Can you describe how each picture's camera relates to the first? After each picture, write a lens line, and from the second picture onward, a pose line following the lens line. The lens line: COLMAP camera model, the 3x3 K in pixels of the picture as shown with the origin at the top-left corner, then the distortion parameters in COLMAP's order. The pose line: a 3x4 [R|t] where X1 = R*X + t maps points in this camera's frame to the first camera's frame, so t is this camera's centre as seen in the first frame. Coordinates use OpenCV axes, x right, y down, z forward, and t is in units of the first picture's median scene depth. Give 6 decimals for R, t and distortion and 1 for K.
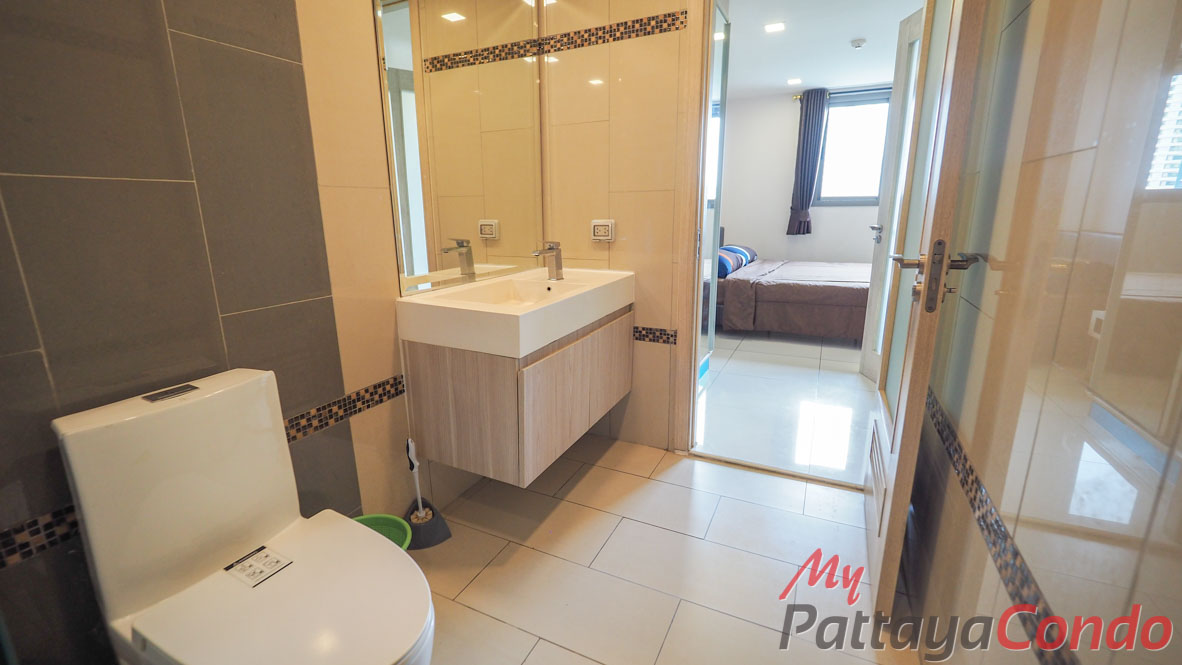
lens RADIAL K [[495.4, 0, 577.0], [0, 495.4, 331.6], [0, 0, 1]] dist [-0.002444, -0.000254]
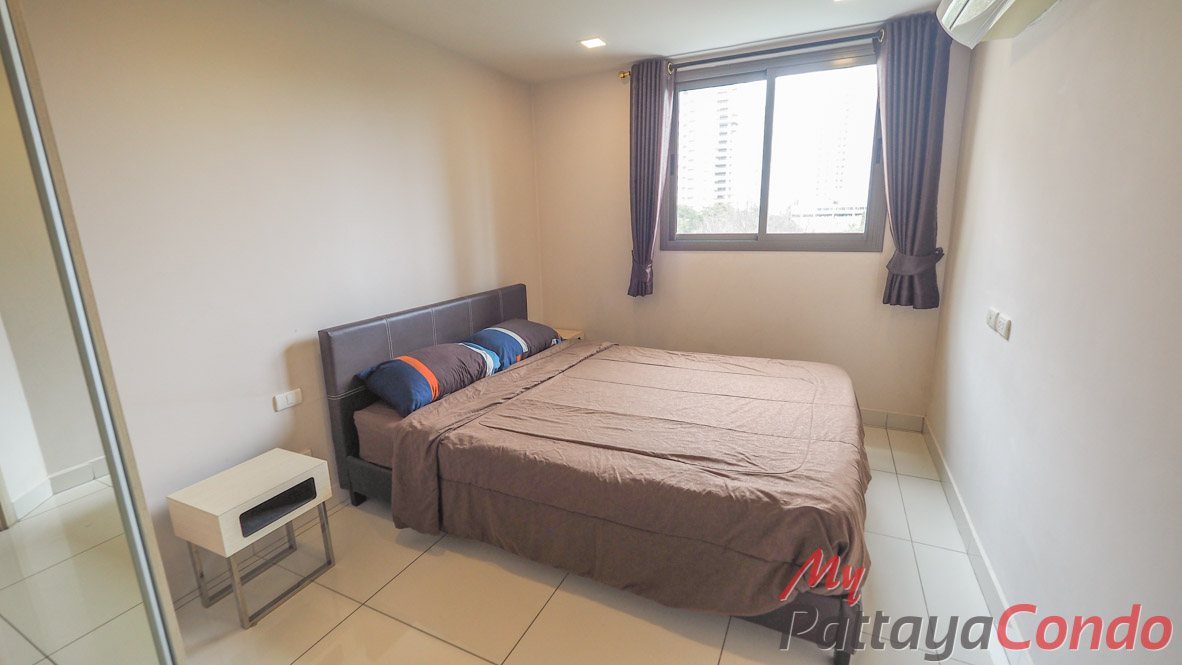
lens RADIAL K [[495.4, 0, 577.0], [0, 495.4, 331.6], [0, 0, 1]] dist [-0.002444, -0.000254]
pose [[0.999852, -0.014877, 0.008694, 0.377292], [0.014991, 0.999800, -0.013242, -0.149622], [-0.008495, 0.013370, 0.999875, 0.395478]]
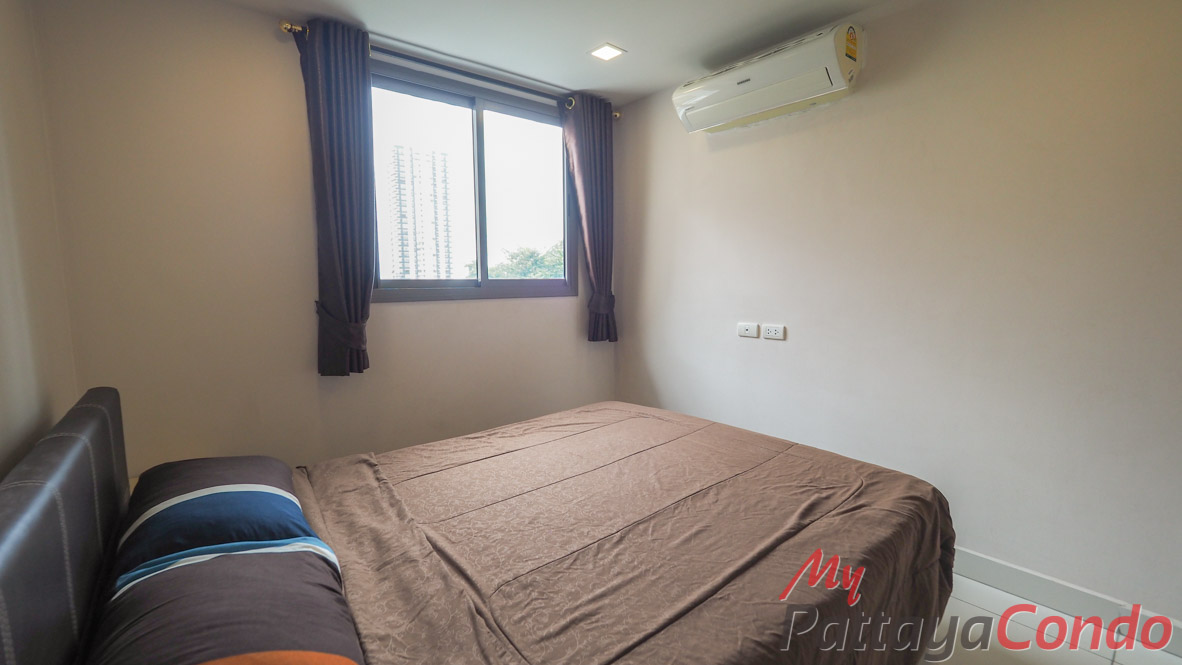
lens RADIAL K [[495.4, 0, 577.0], [0, 495.4, 331.6], [0, 0, 1]] dist [-0.002444, -0.000254]
pose [[0.399936, -0.083696, 0.912714, 0.165894], [0.224871, 0.974345, -0.009187, -0.191571], [-0.888529, 0.208917, 0.408496, 0.699957]]
